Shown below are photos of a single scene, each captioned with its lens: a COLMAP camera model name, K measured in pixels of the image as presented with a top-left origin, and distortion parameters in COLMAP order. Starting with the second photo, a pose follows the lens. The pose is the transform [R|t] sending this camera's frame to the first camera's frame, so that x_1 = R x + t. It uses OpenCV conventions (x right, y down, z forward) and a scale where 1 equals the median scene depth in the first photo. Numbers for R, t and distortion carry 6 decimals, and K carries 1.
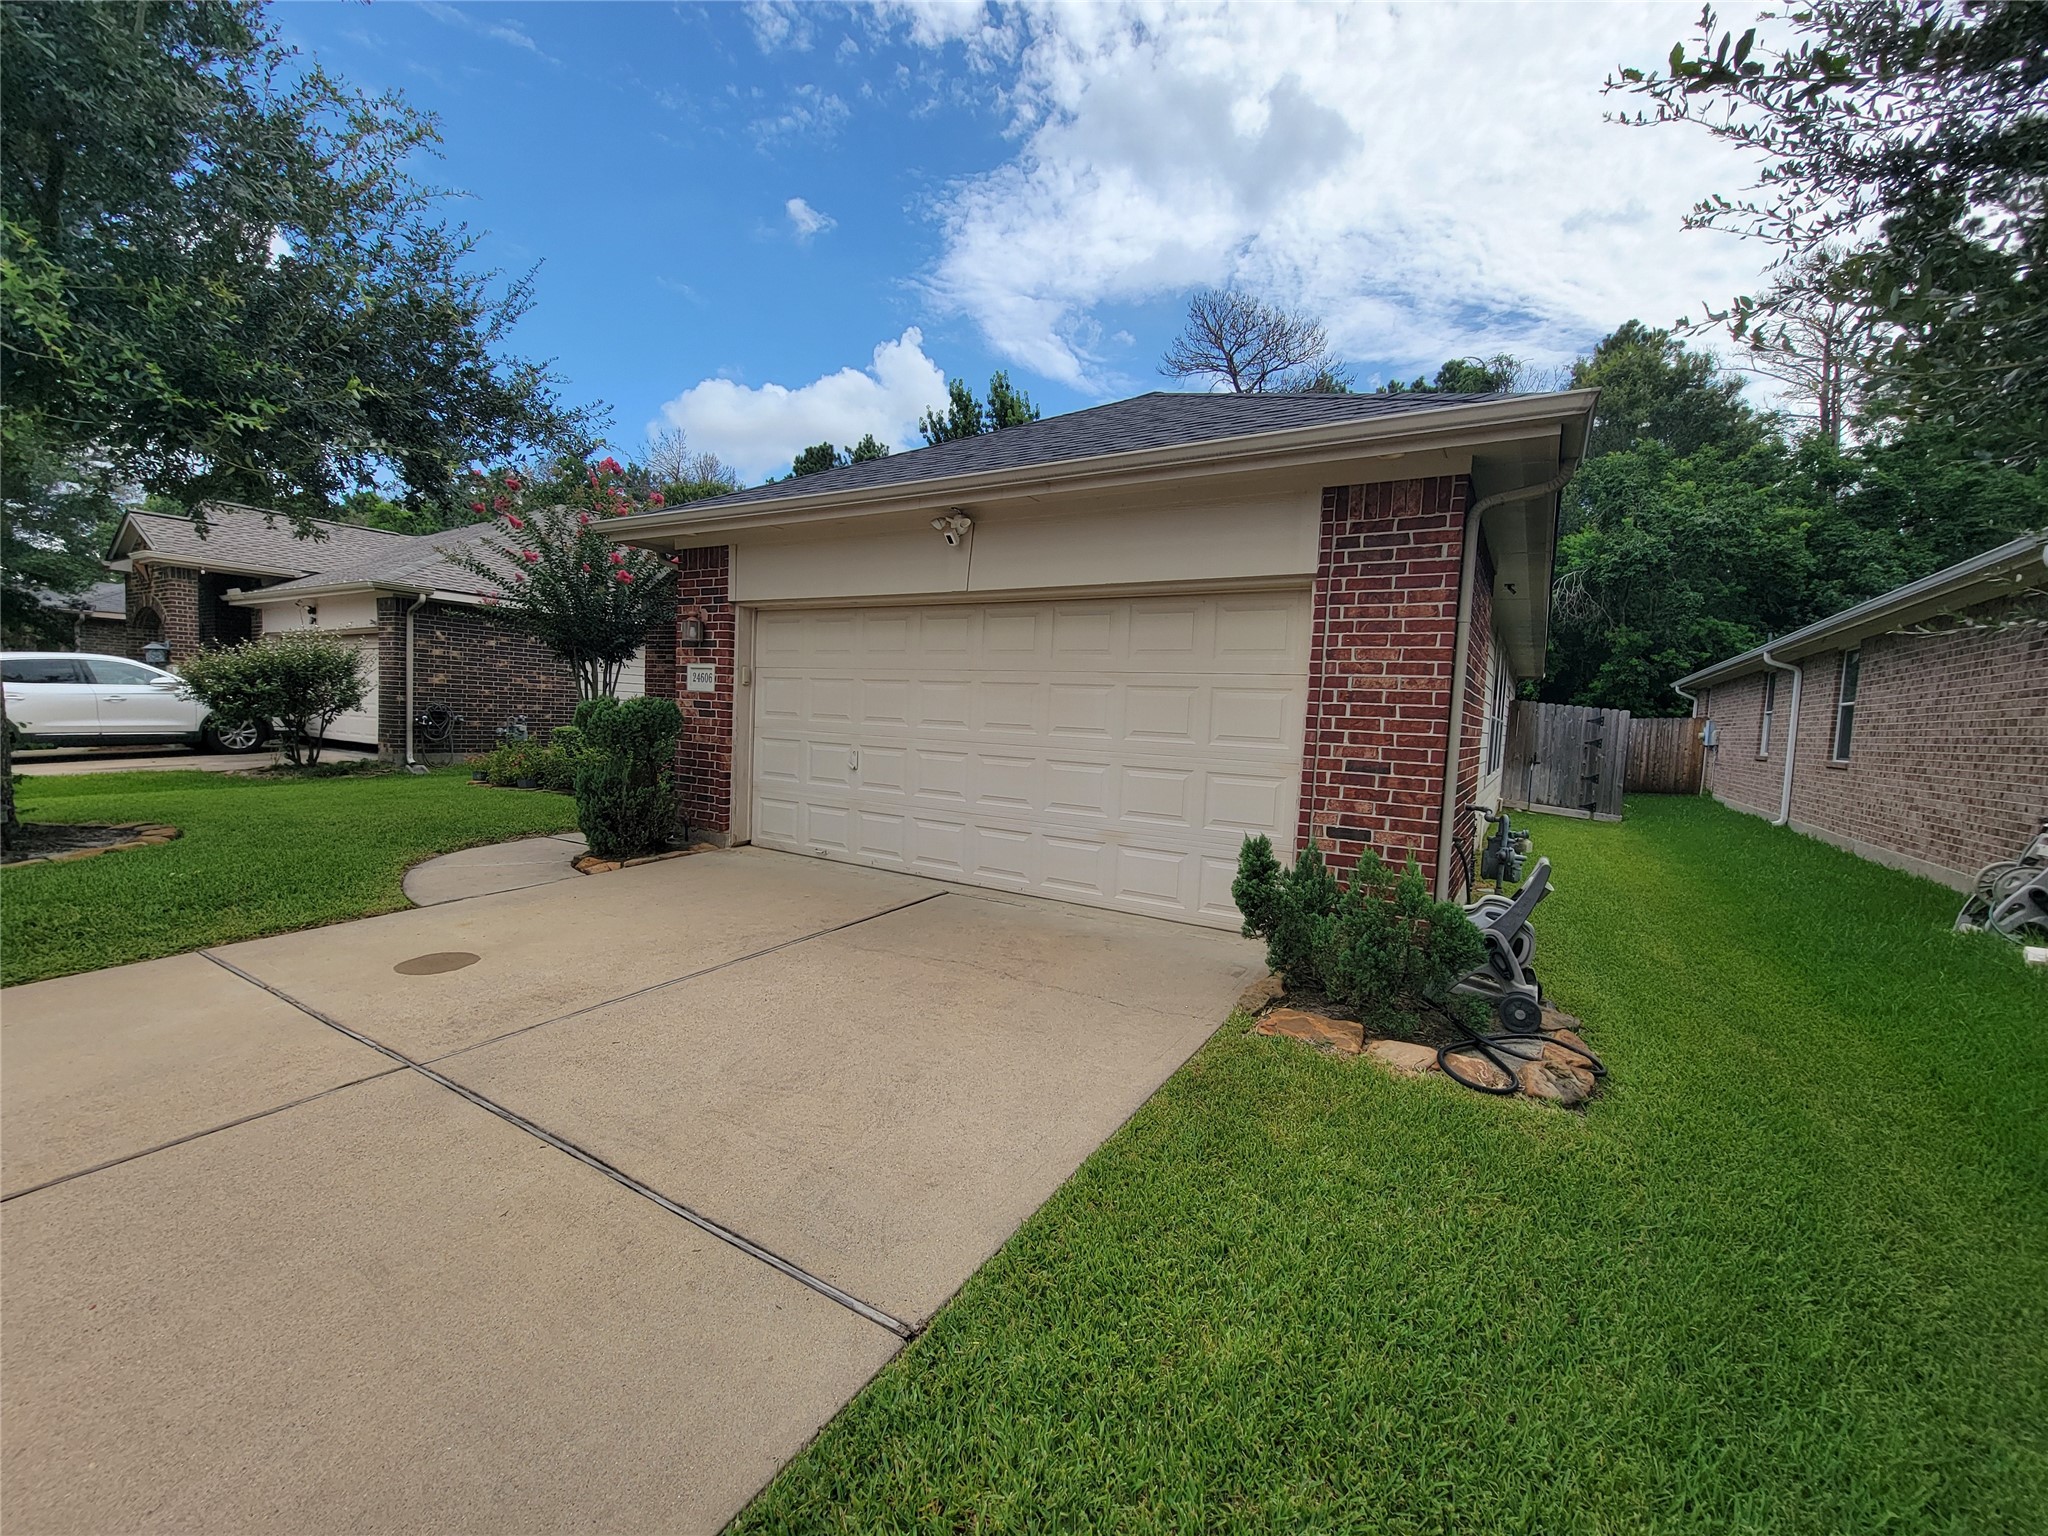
lens RADIAL K [[827.5, 0, 1033.0], [0, 827.5, 764.2], [0, 0, 1]] dist [0.002430, -0.000114]
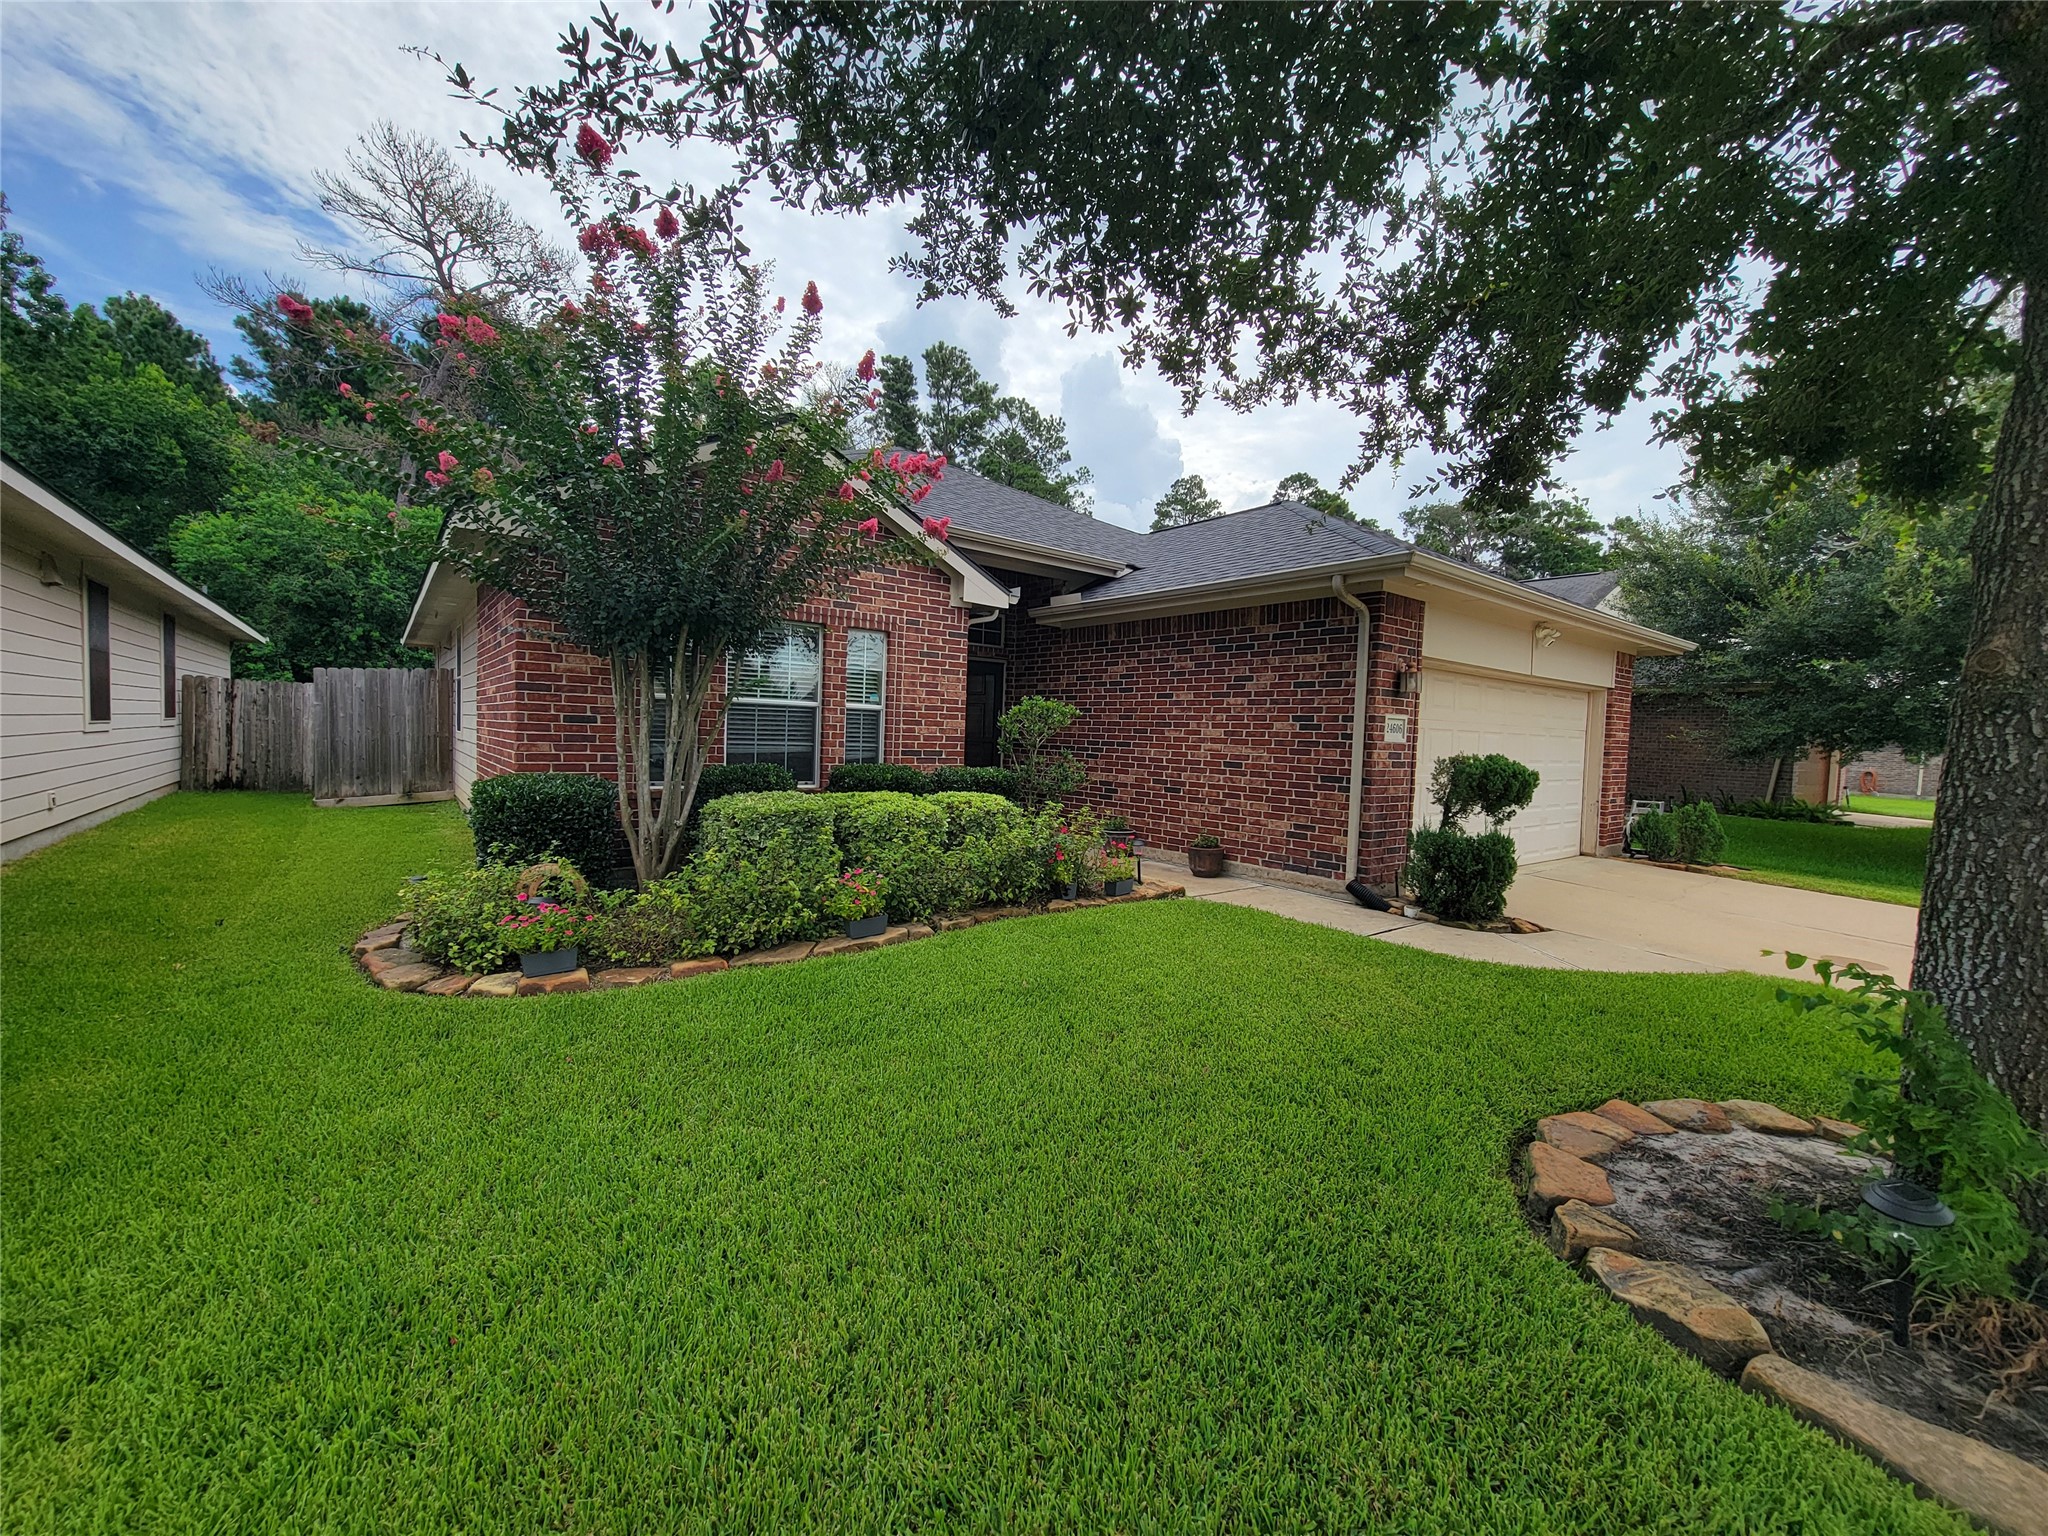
lens RADIAL K [[827.5, 0, 1035.1], [0, 827.5, 767.8], [0, 0, 1]] dist [0.002430, -0.000114]
pose [[0.342953, -0.075615, 0.936304, -1.523218], [0.037839, 0.997058, 0.066662, -0.145465], [-0.938590, 0.012567, 0.344805, 1.107874]]
